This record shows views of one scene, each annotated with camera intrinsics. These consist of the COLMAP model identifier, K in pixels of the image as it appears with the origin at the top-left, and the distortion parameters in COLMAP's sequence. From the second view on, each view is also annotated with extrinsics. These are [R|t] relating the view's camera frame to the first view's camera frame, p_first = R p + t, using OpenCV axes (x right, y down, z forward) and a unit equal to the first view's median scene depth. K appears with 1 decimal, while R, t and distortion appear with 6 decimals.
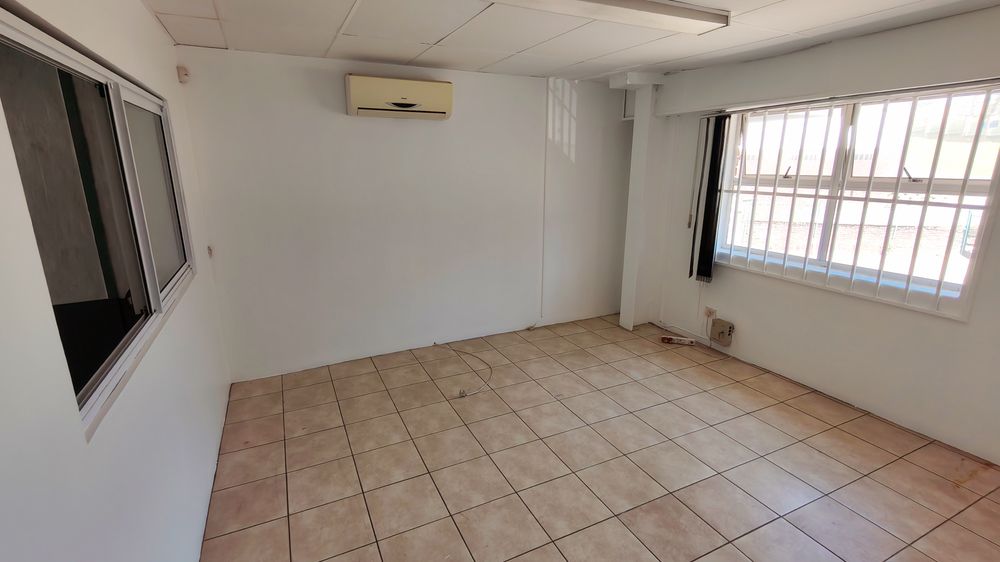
lens RADIAL K [[459.4, 0, 500.0], [0, 459.4, 287.0], [0, 0, 1]] dist [0.000245, -0.000598]
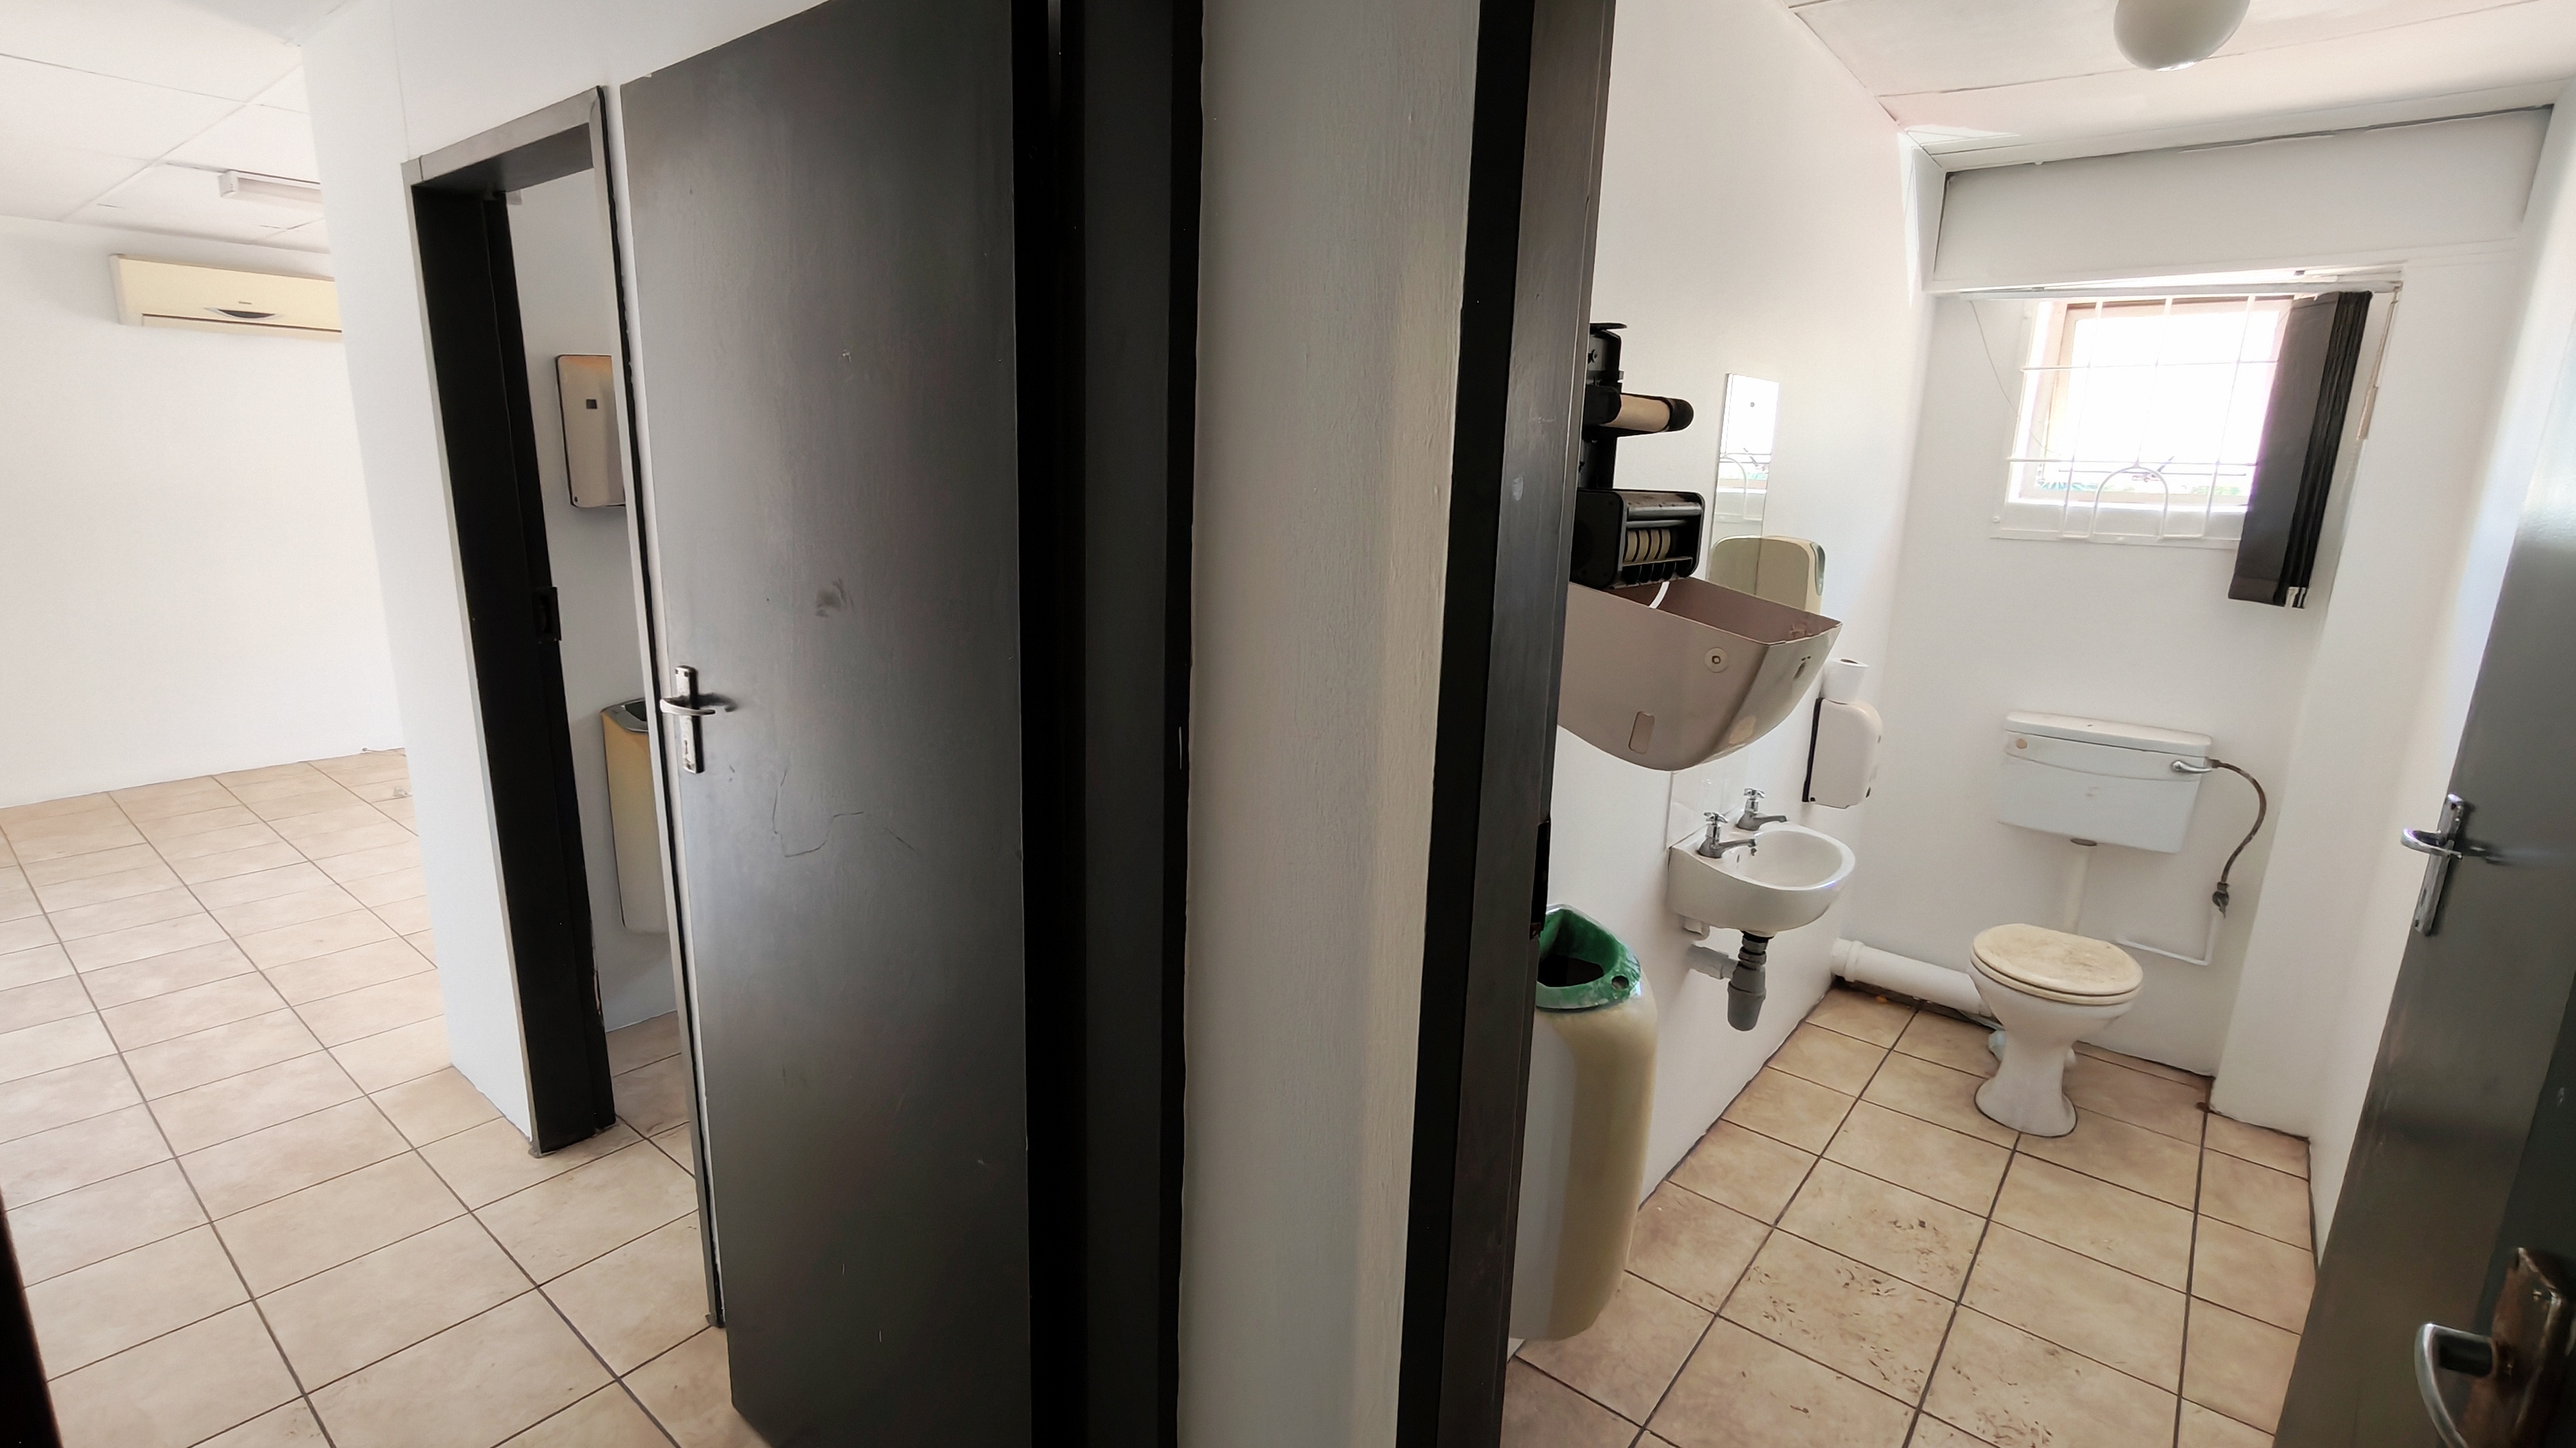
lens RADIAL K [[1183.4, 0, 1288.1], [0, 1183.4, 739.4], [0, 0, 1]] dist [0.000245, -0.000598]
pose [[0.904773, -0.063684, 0.421105, 0.339105], [0.069527, 0.997579, 0.001481, 0.246774], [-0.420180, 0.027938, 0.907011, -0.955627]]
